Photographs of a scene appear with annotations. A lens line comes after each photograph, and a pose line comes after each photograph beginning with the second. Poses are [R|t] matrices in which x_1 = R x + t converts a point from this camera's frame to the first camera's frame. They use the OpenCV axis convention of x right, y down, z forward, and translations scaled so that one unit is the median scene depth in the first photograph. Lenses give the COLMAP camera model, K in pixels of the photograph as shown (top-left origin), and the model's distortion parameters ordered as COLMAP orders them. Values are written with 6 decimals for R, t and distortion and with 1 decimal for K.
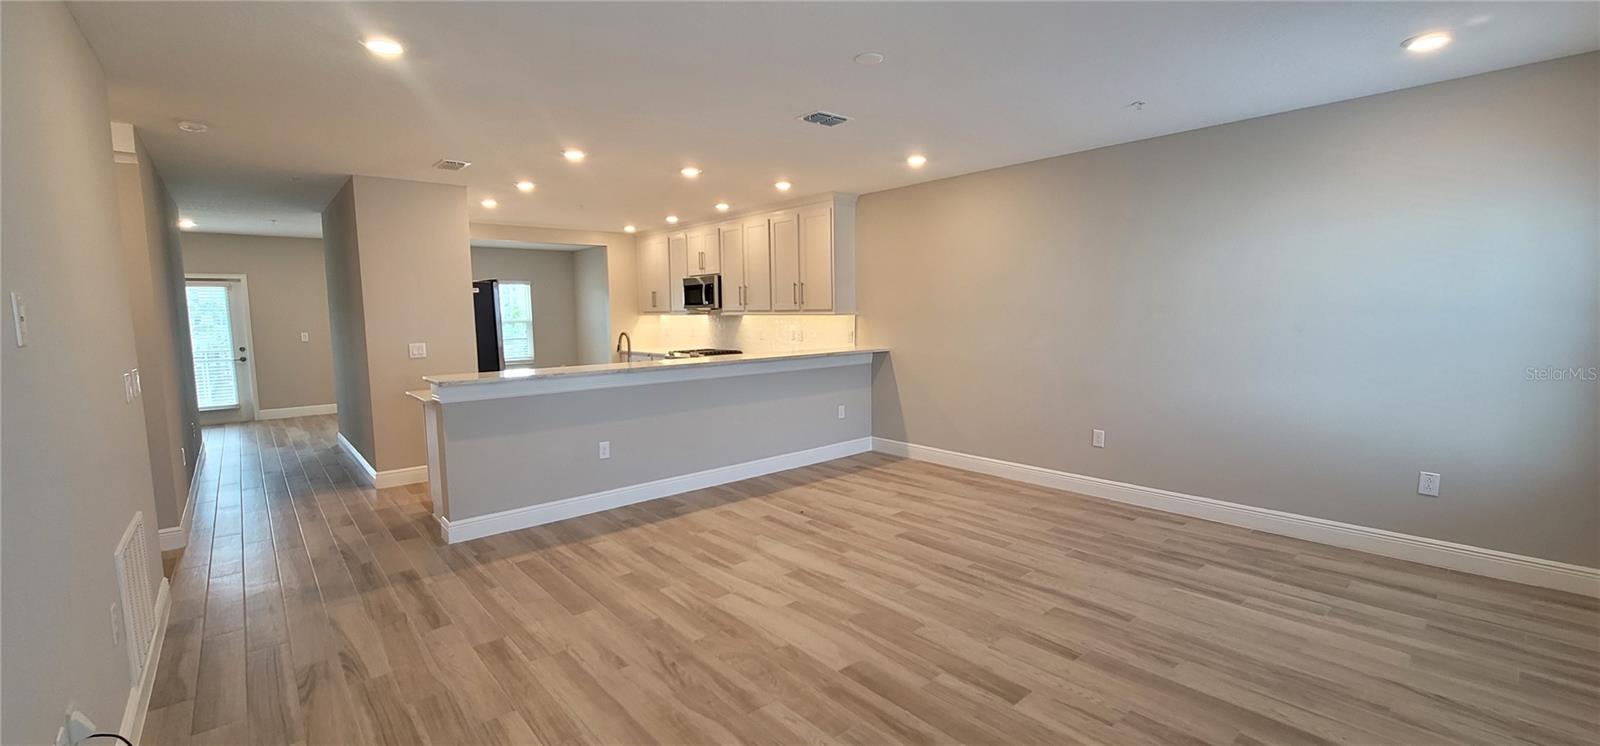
lens RADIAL K [[653.5, 0, 797.4], [0, 653.5, 370.8], [0, 0, 1]] dist [-0.006411, 0.000710]
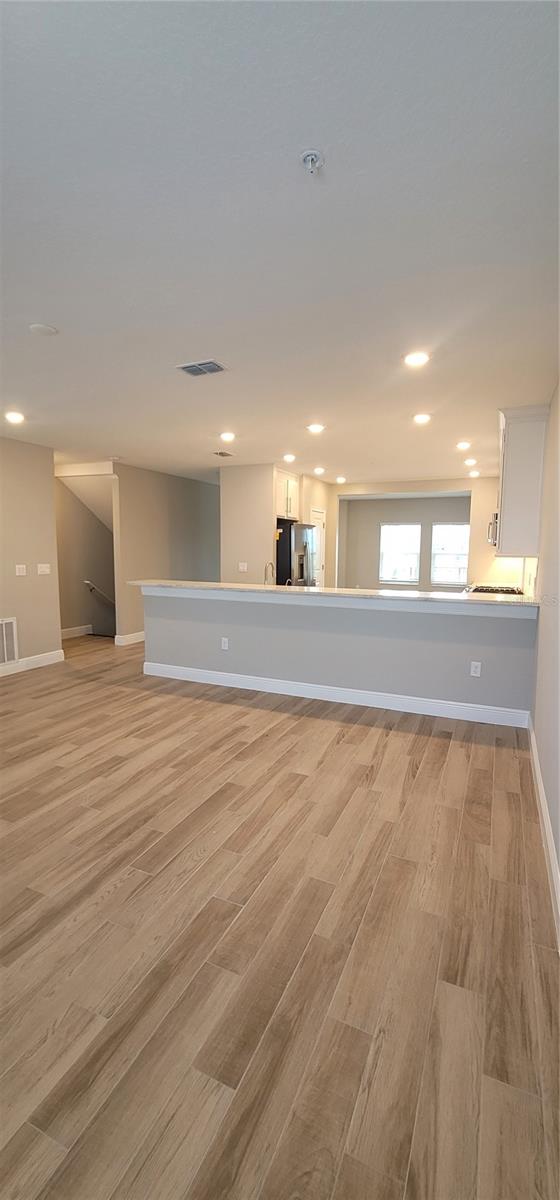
lens RADIAL K [[490.1, 0, 280.3], [0, 490.1, 601.6], [0, 0, 1]] dist [-0.006411, 0.000710]
pose [[0.417176, 0.120900, -0.900748, 0.781045], [-0.097756, 0.991331, 0.087783, -0.083515], [0.903553, 0.051433, 0.425378, 0.723635]]
